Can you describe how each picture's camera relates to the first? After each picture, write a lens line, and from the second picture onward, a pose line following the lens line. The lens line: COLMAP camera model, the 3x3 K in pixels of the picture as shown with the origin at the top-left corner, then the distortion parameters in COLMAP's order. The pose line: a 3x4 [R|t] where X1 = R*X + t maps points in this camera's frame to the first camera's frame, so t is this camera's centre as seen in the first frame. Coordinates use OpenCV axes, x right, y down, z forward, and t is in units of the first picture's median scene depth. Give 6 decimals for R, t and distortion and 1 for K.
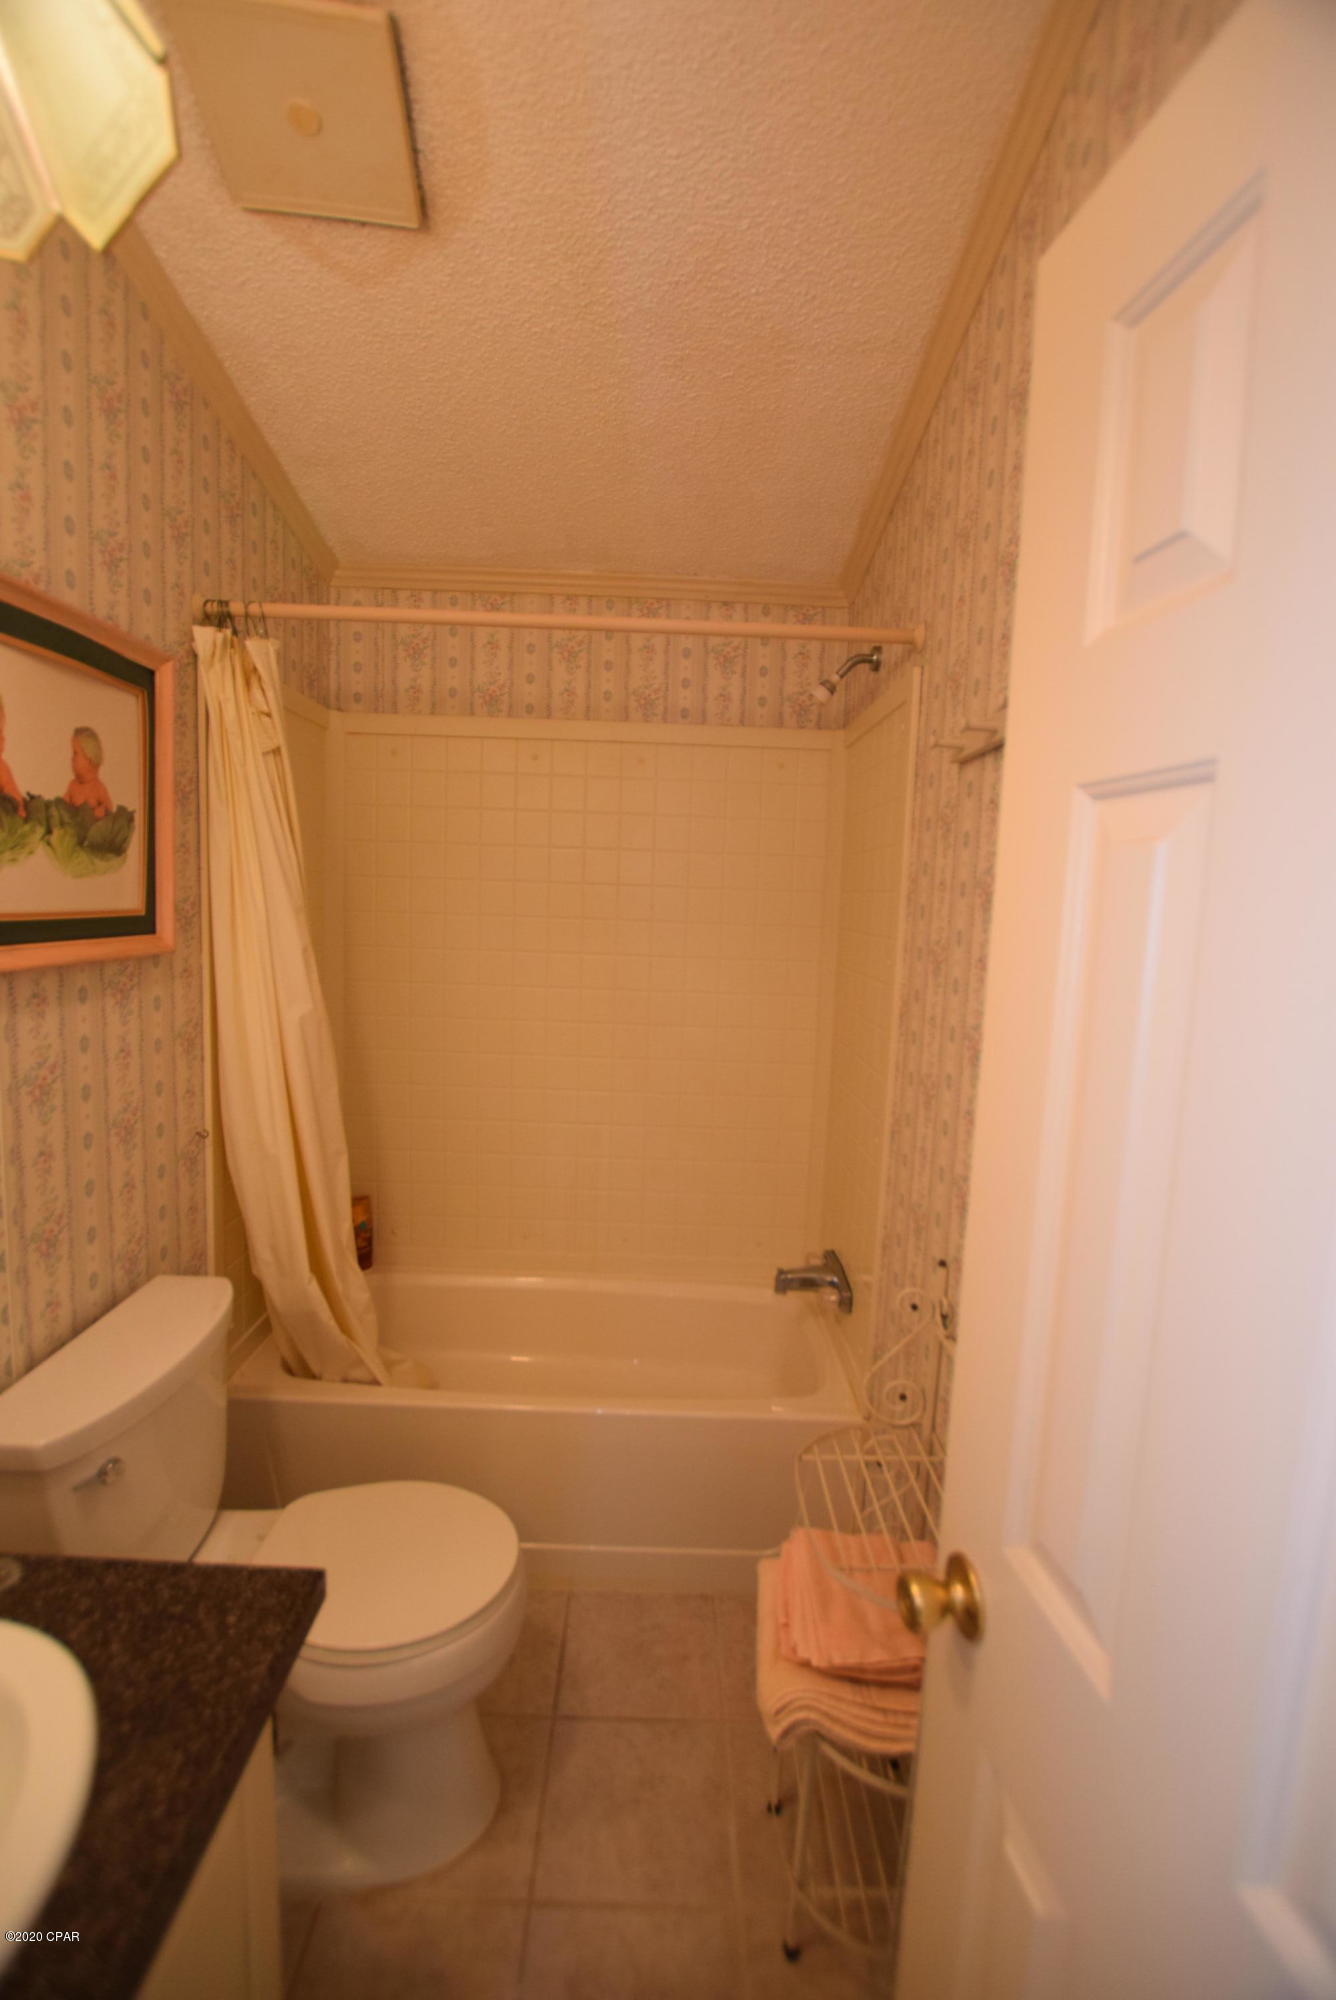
lens RADIAL K [[882.2, 0, 674.2], [0, 882.2, 998.1], [0, 0, 1]] dist [-0.032982, 0.004038]
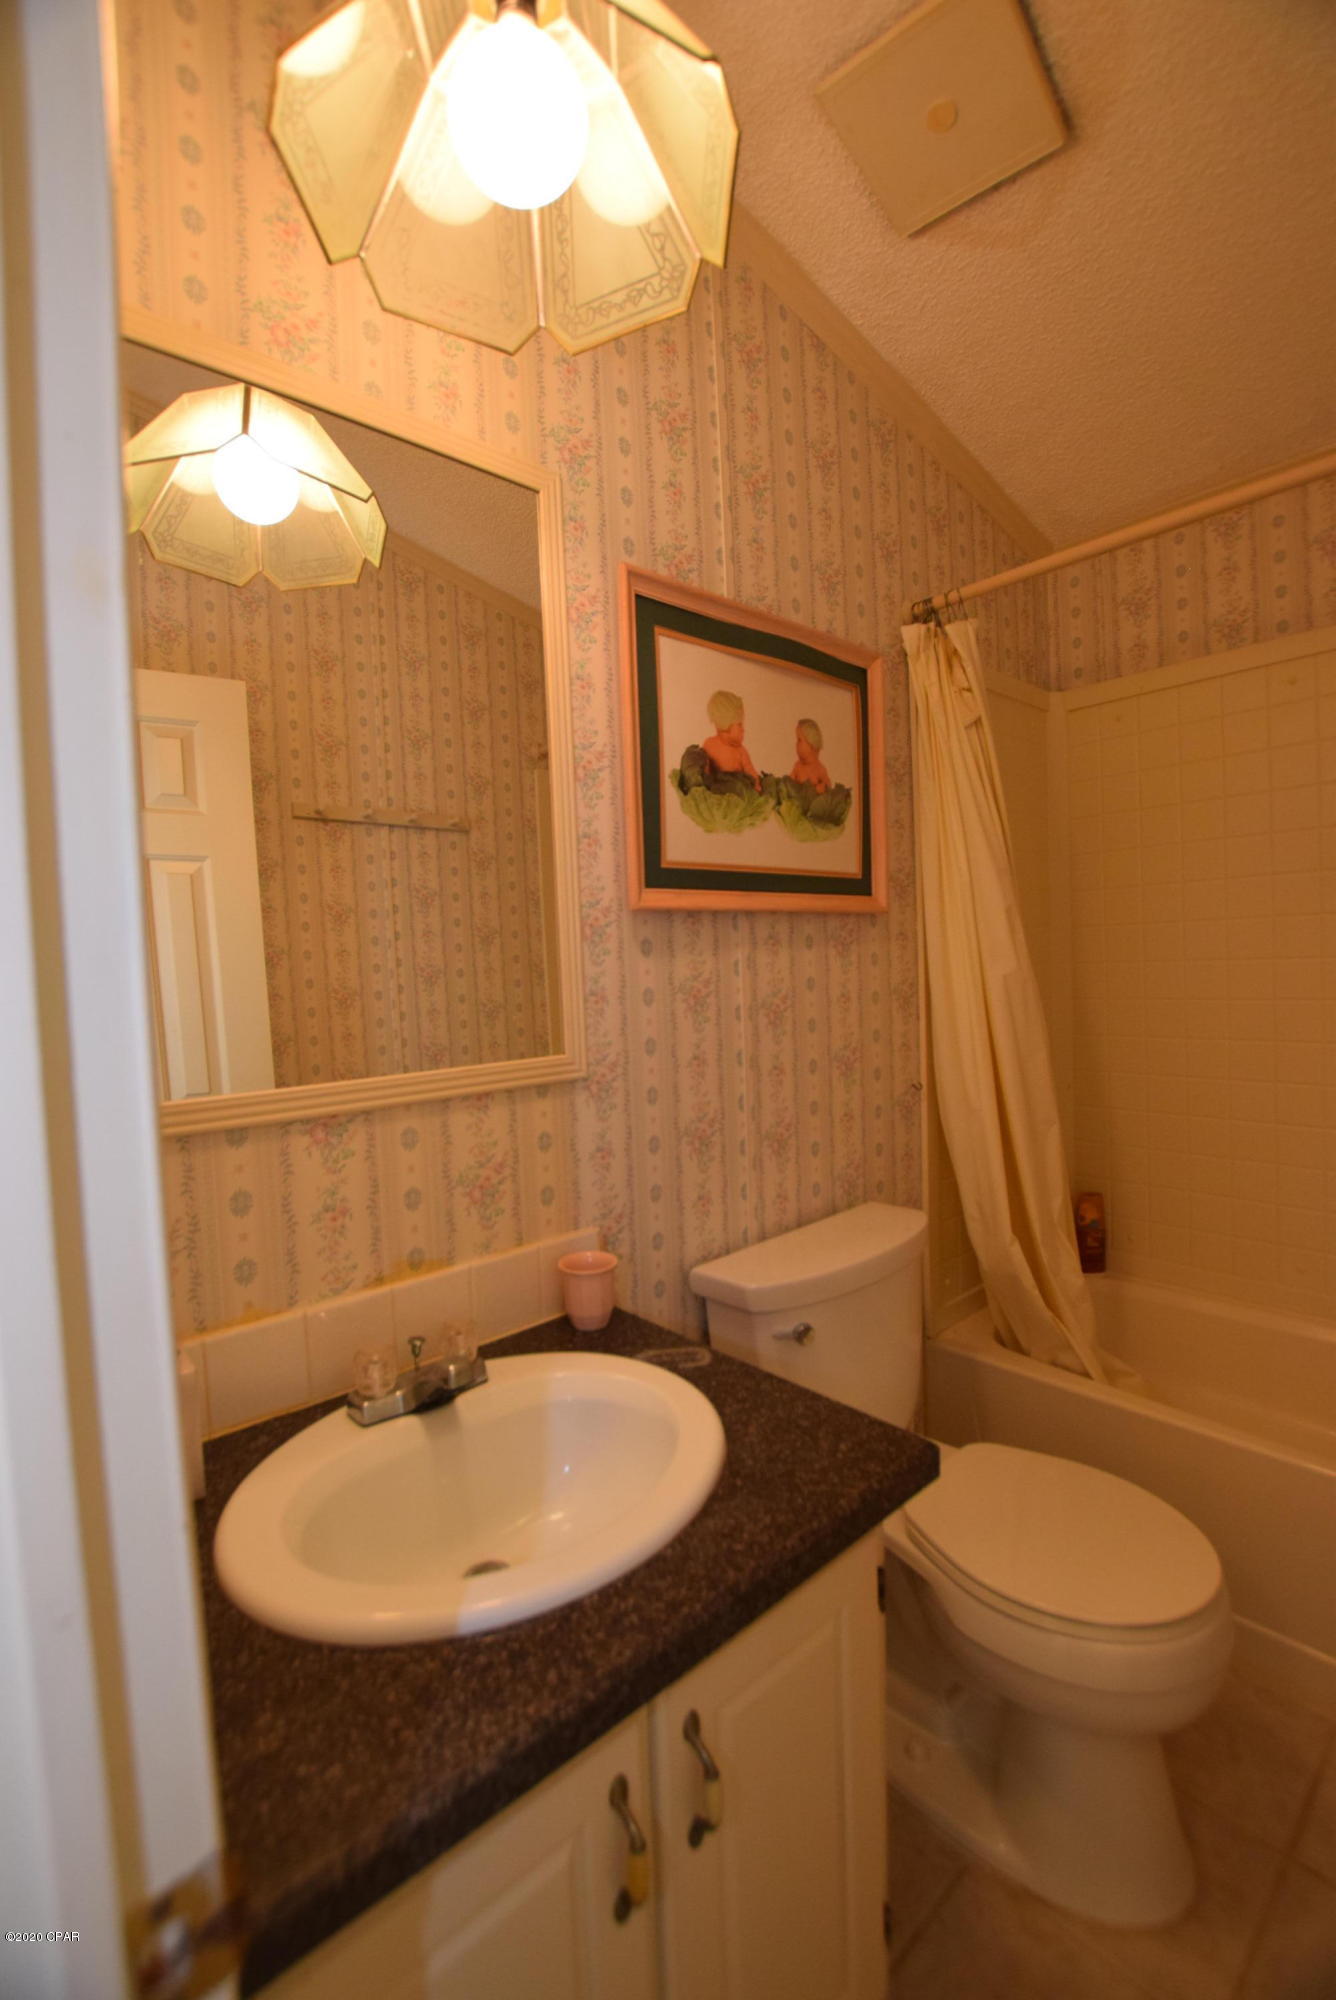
lens RADIAL K [[882.2, 0, 677.8], [0, 882.2, 996.6], [0, 0, 1]] dist [-0.032982, 0.004038]
pose [[0.658878, -0.037186, -0.751330, 0.094244], [-0.018293, 0.997690, -0.065421, 0.134685], [0.752027, 0.056849, 0.656676, 0.064801]]
